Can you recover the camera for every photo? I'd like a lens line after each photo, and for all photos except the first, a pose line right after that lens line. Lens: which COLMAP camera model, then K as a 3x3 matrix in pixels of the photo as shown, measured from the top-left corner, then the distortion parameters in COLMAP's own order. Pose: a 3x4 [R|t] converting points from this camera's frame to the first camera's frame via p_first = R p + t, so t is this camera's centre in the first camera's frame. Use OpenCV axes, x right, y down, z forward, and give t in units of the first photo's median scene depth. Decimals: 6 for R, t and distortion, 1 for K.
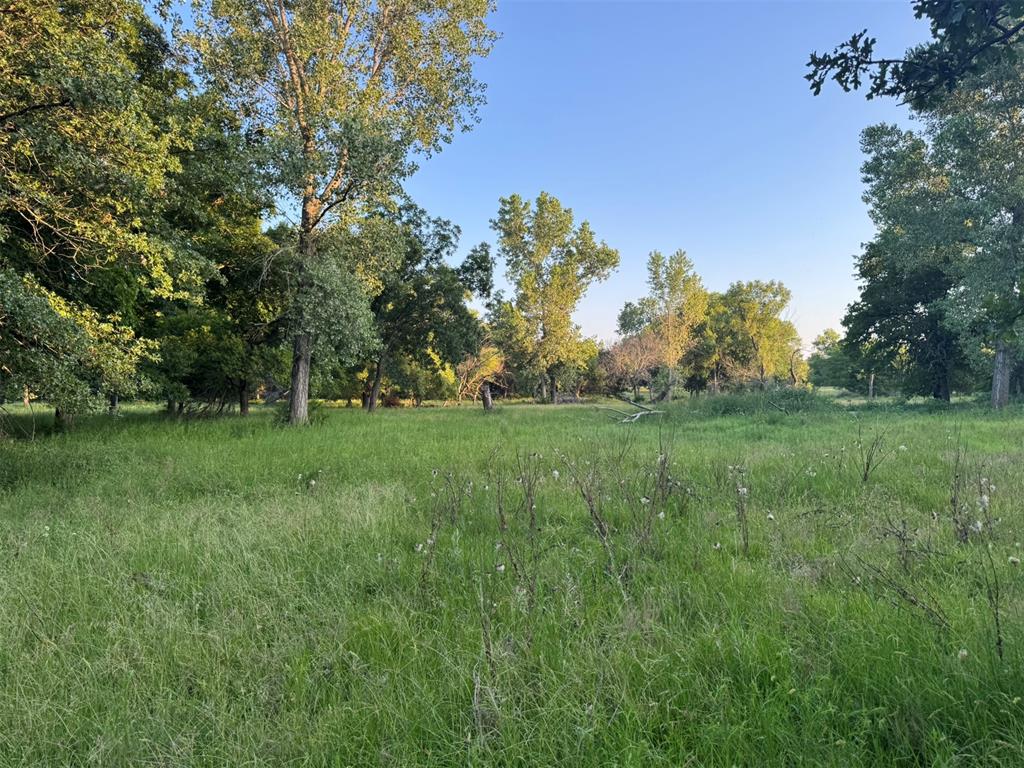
lens RADIAL K [[723.8, 0, 512.2], [0, 723.8, 381.4], [0, 0, 1]] dist [0.045972, -0.061625]
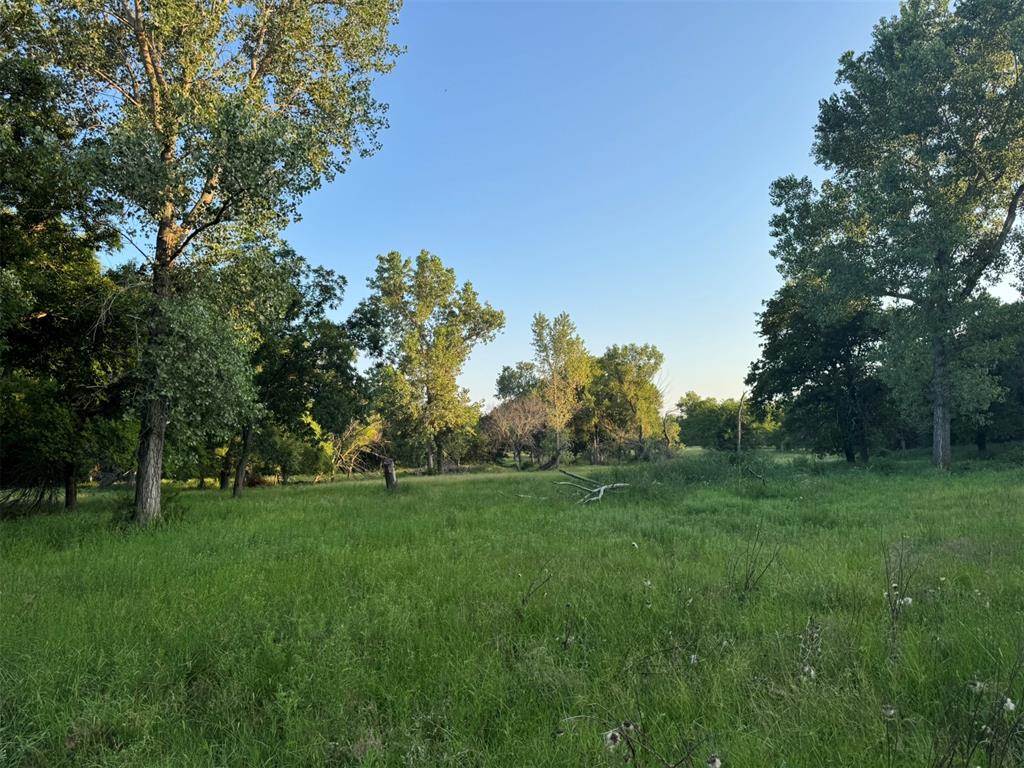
lens RADIAL K [[723.8, 0, 507.9], [0, 723.8, 383.0], [0, 0, 1]] dist [0.045972, -0.061625]
pose [[0.983418, -0.014057, 0.180810, -0.036146], [0.030307, 0.995710, -0.087428, -0.002712], [-0.178806, 0.091458, 0.979624, 0.106685]]
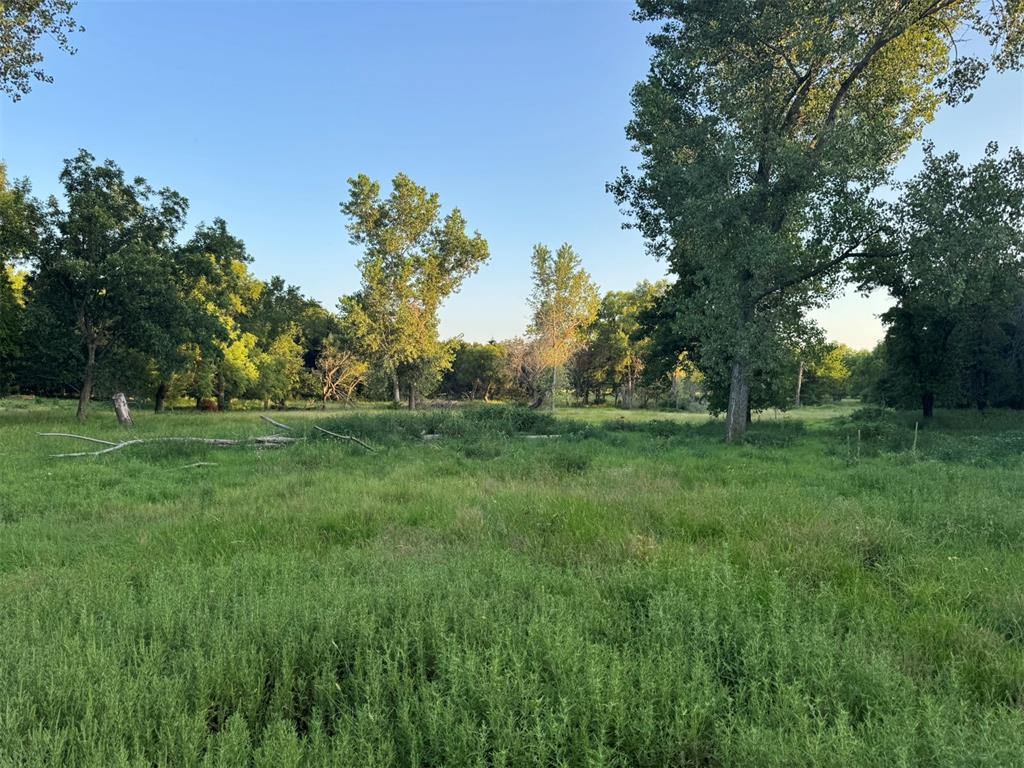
lens RADIAL K [[723.8, 0, 510.9], [0, 723.8, 394.5], [0, 0, 1]] dist [0.045972, -0.061625]
pose [[0.999684, 0.021257, 0.013381, 0.268241], [-0.021535, 0.999549, 0.020931, -0.013477], [-0.012930, -0.021213, 0.999691, 0.139036]]
